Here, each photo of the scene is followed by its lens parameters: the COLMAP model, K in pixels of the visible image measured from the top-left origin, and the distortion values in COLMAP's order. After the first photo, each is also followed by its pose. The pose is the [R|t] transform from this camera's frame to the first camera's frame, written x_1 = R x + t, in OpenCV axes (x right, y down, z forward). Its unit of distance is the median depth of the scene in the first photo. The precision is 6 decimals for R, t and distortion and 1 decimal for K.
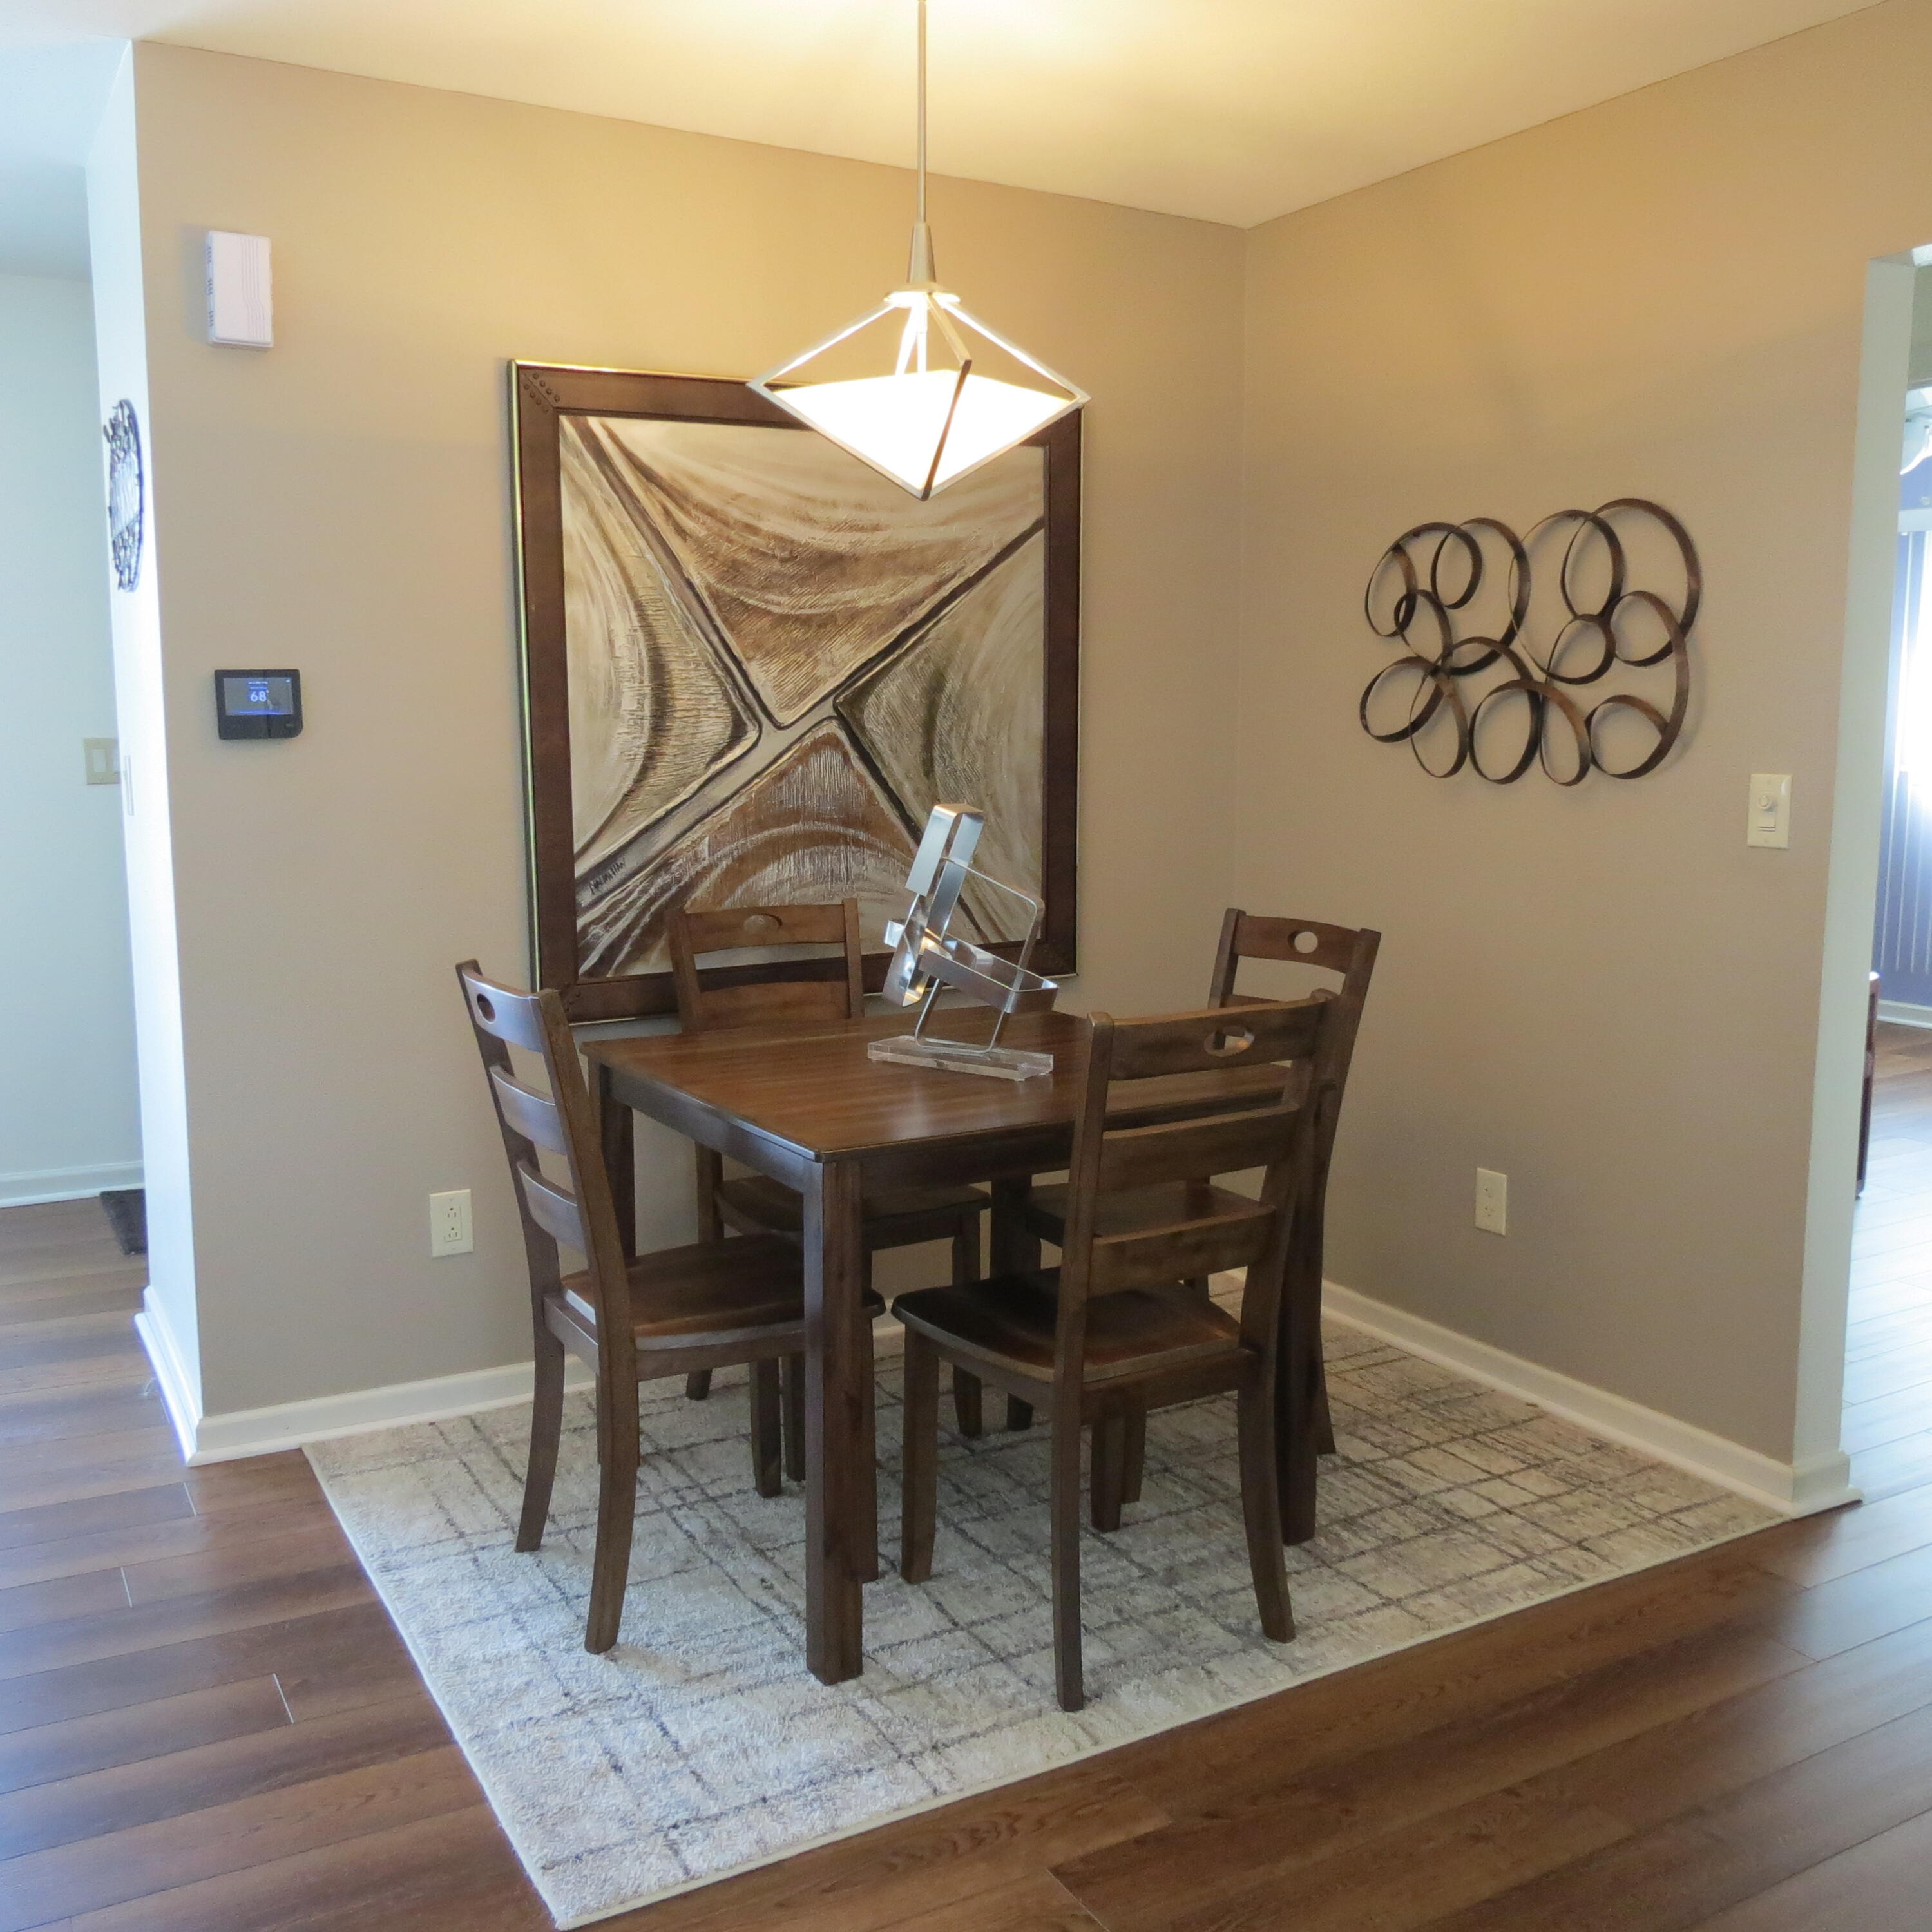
lens RADIAL K [[1847.3, 0, 954.4], [0, 1847.3, 964.4], [0, 0, 1]] dist [-0.024888, 0.000000]
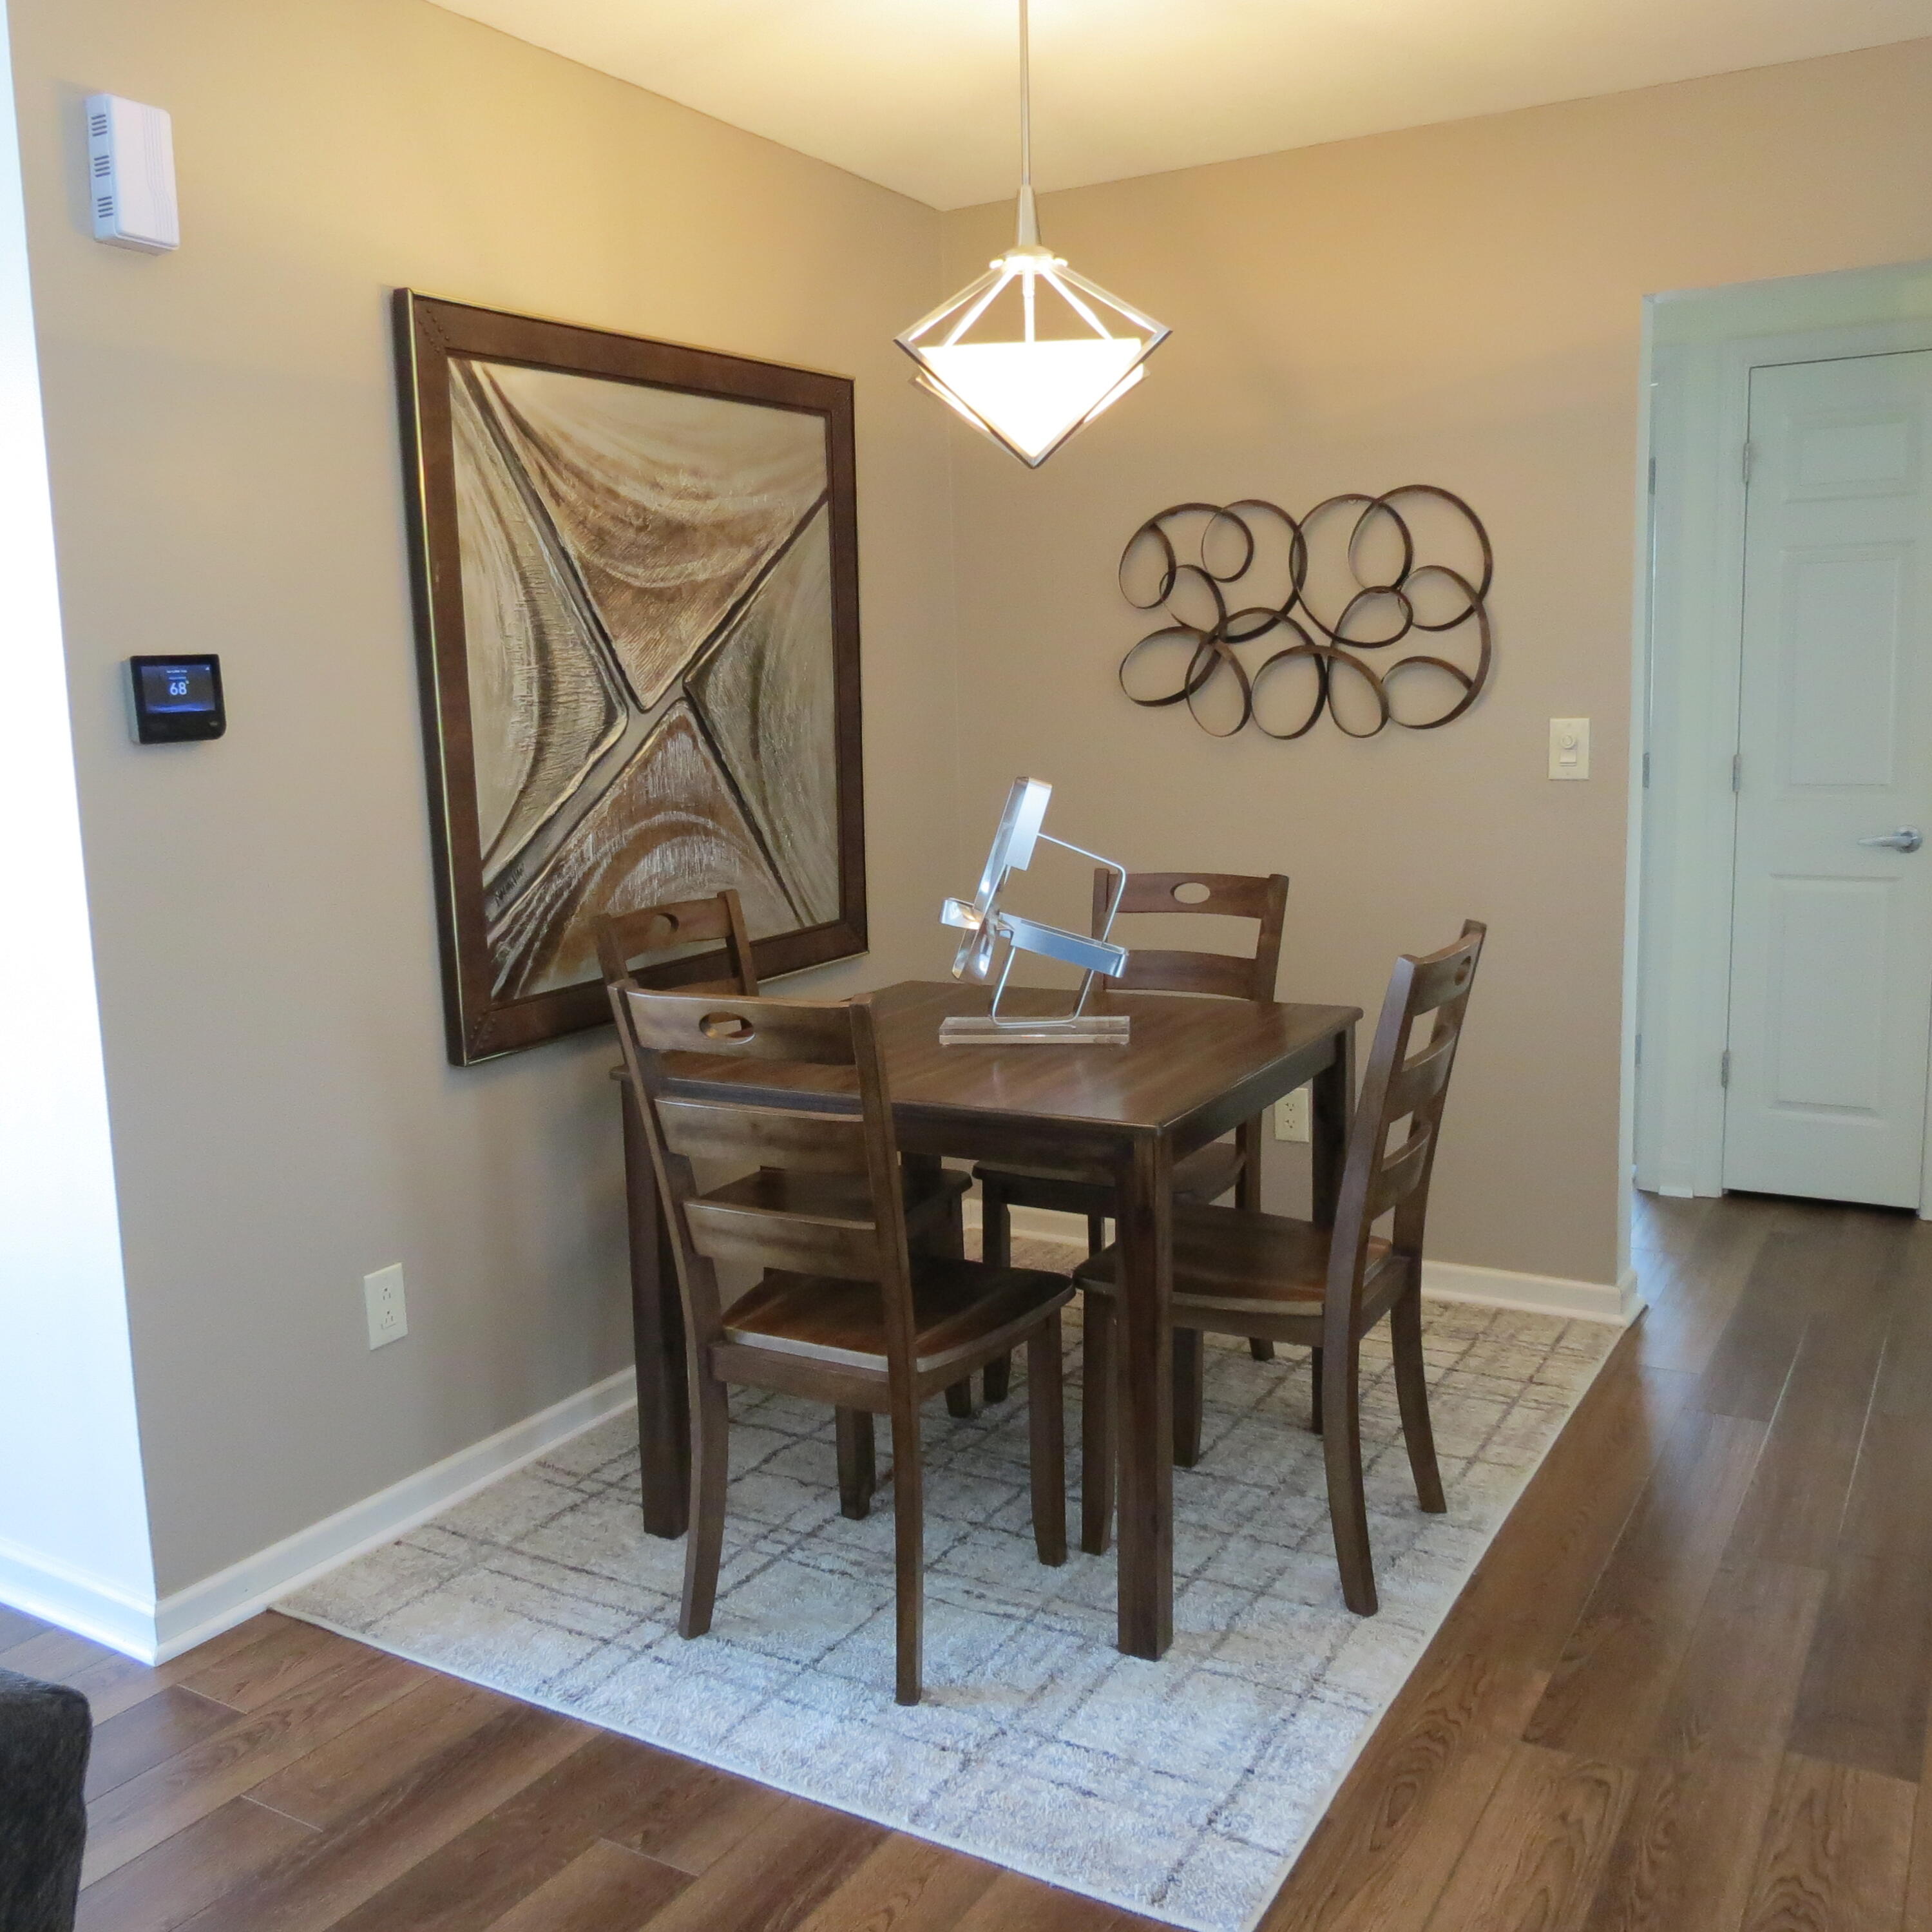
lens RADIAL K [[1847.3, 0, 955.3], [0, 1847.3, 965.9], [0, 0, 1]] dist [-0.024888, 0.000000]
pose [[0.867274, -0.100110, 0.487661, -0.439741], [0.095762, 0.994826, 0.033918, -0.018885], [-0.488533, 0.017283, 0.872374, 0.128382]]
